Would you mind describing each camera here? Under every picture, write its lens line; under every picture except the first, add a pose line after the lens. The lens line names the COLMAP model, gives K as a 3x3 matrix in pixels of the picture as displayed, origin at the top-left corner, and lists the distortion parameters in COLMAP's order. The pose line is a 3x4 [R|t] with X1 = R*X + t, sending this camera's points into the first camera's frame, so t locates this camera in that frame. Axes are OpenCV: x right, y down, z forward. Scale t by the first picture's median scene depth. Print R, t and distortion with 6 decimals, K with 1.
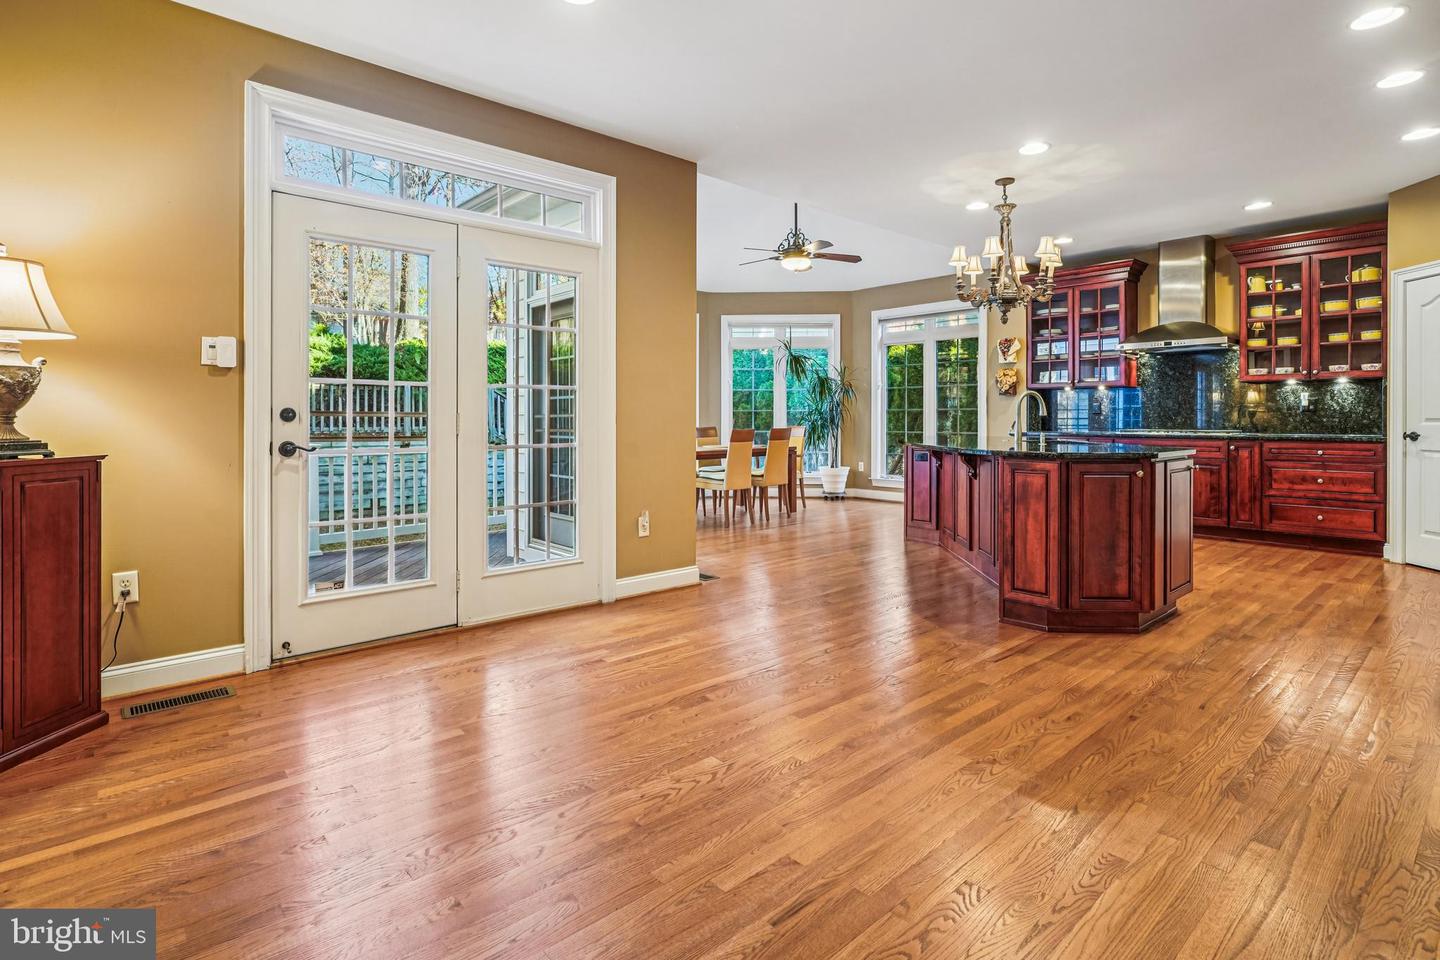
lens RADIAL K [[697.8, 0, 739.4], [0, 697.8, 419.9], [0, 0, 1]] dist [-0.001241, 0.001909]
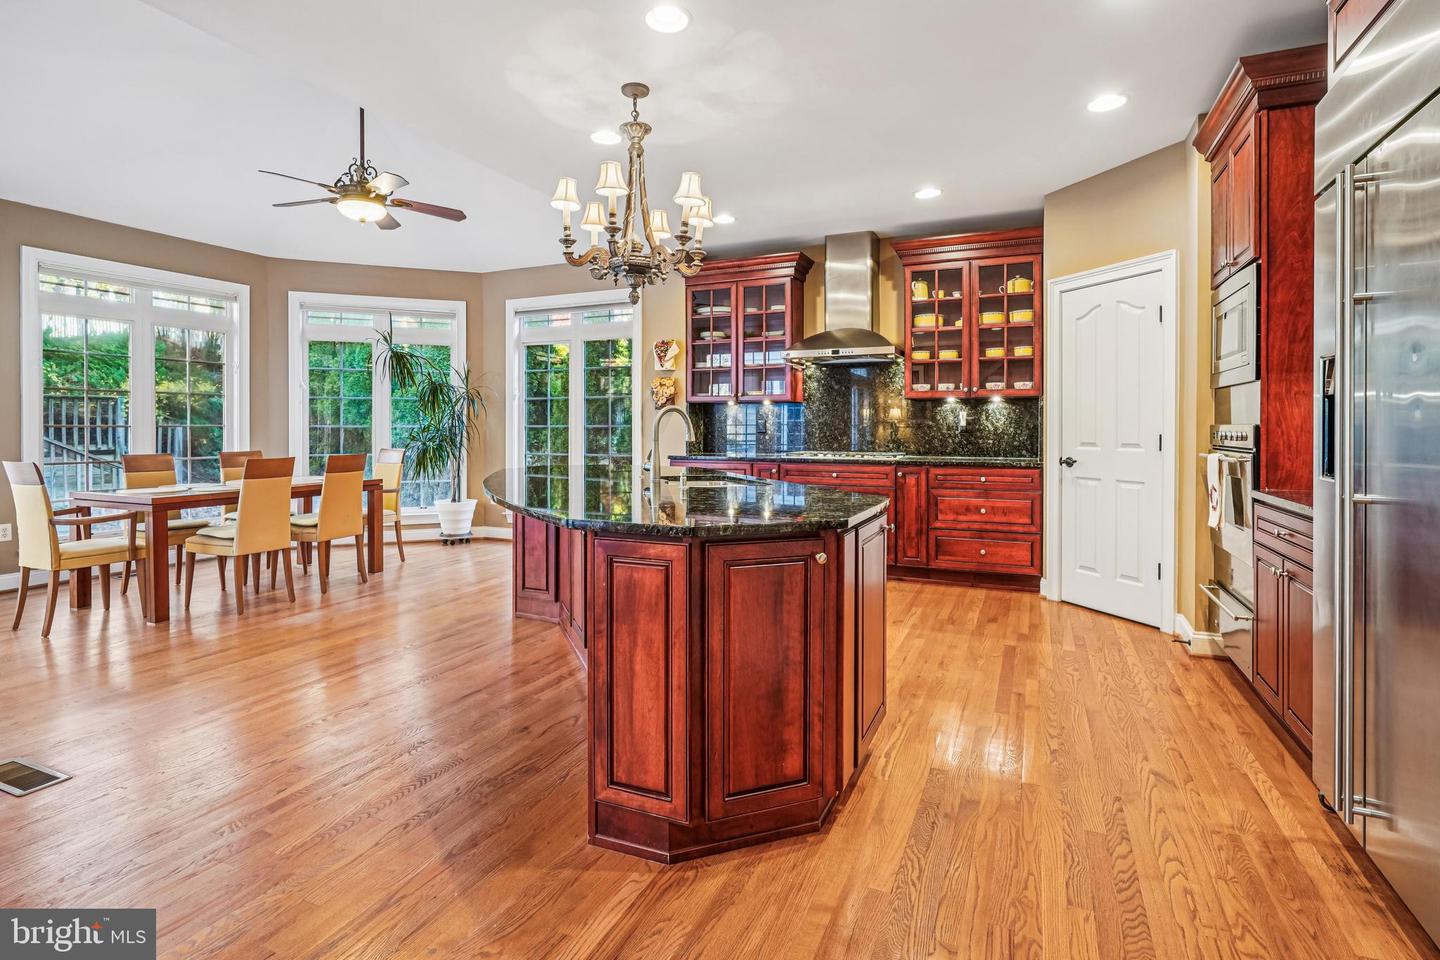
lens RADIAL K [[697.8, 0, 733.1], [0, 697.8, 431.0], [0, 0, 1]] dist [-0.001241, 0.001909]
pose [[0.910388, 0.000031, 0.413756, 0.161174], [0.000030, 1.000000, -0.000139, -0.014233], [-0.413756, 0.000139, 0.910388, 0.301187]]
